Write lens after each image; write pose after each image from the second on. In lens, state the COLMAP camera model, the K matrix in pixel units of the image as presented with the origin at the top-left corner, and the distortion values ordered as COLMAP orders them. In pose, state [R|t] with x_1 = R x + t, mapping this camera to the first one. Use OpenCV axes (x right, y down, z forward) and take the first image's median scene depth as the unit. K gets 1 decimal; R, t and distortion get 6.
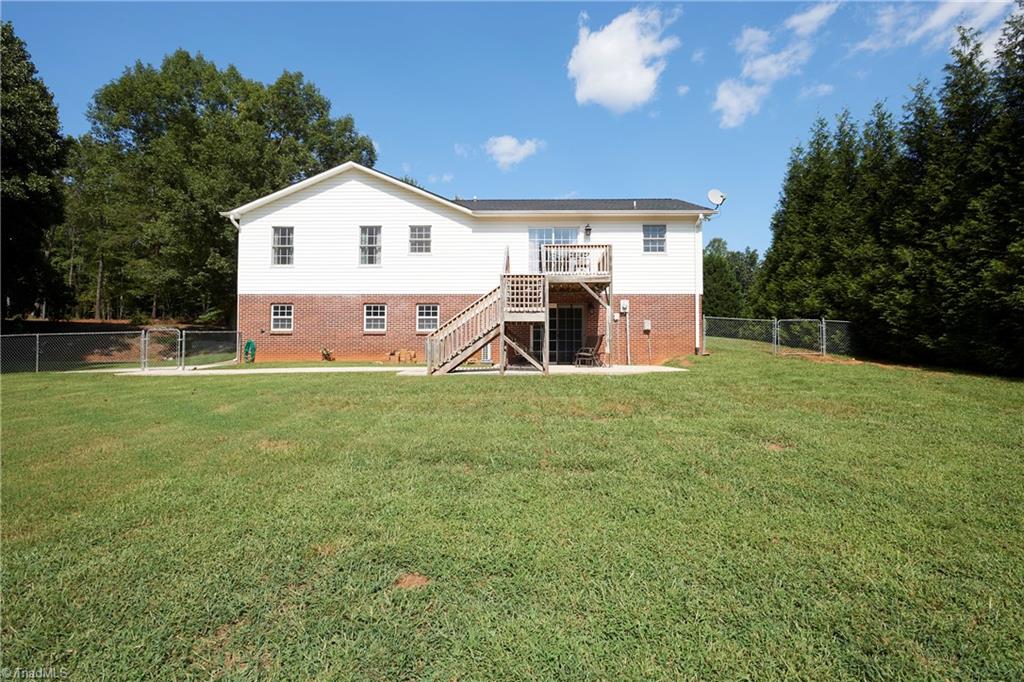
lens RADIAL K [[518.0, 0, 467.9], [0, 518.0, 346.8], [0, 0, 1]] dist [0.007920, 0.002299]
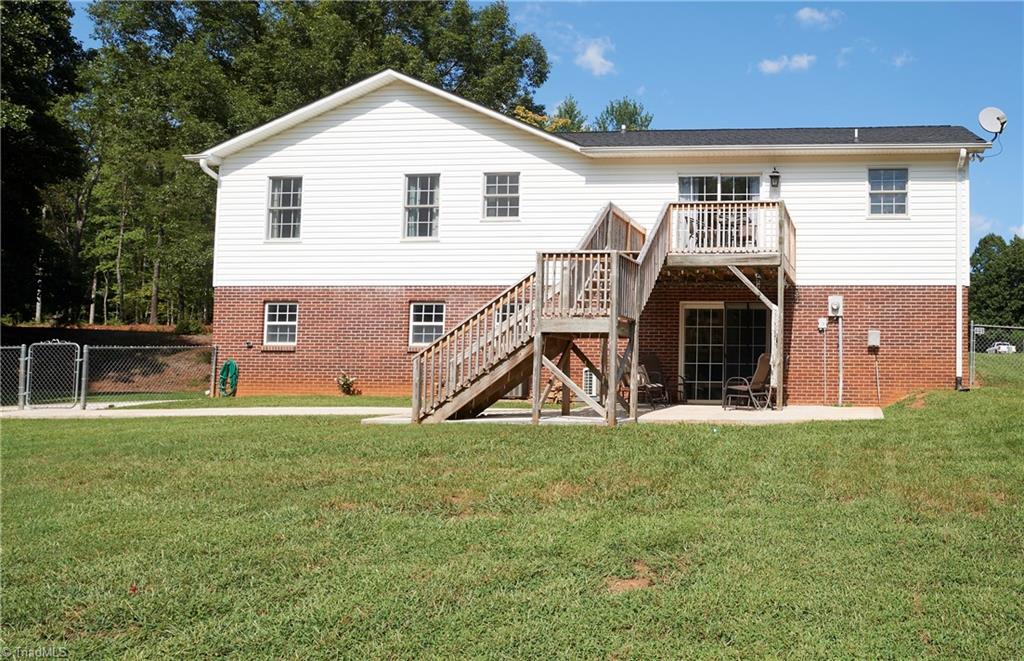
lens RADIAL K [[881.5, 0, 428.6], [0, 881.5, 356.2], [0, 0, 1]] dist [-0.013511, 0.026682]
pose [[0.998335, 0.003779, -0.057558, -0.117007], [-0.005015, 0.999760, -0.021348, 0.002894], [0.057463, 0.021601, 0.998114, -0.028221]]
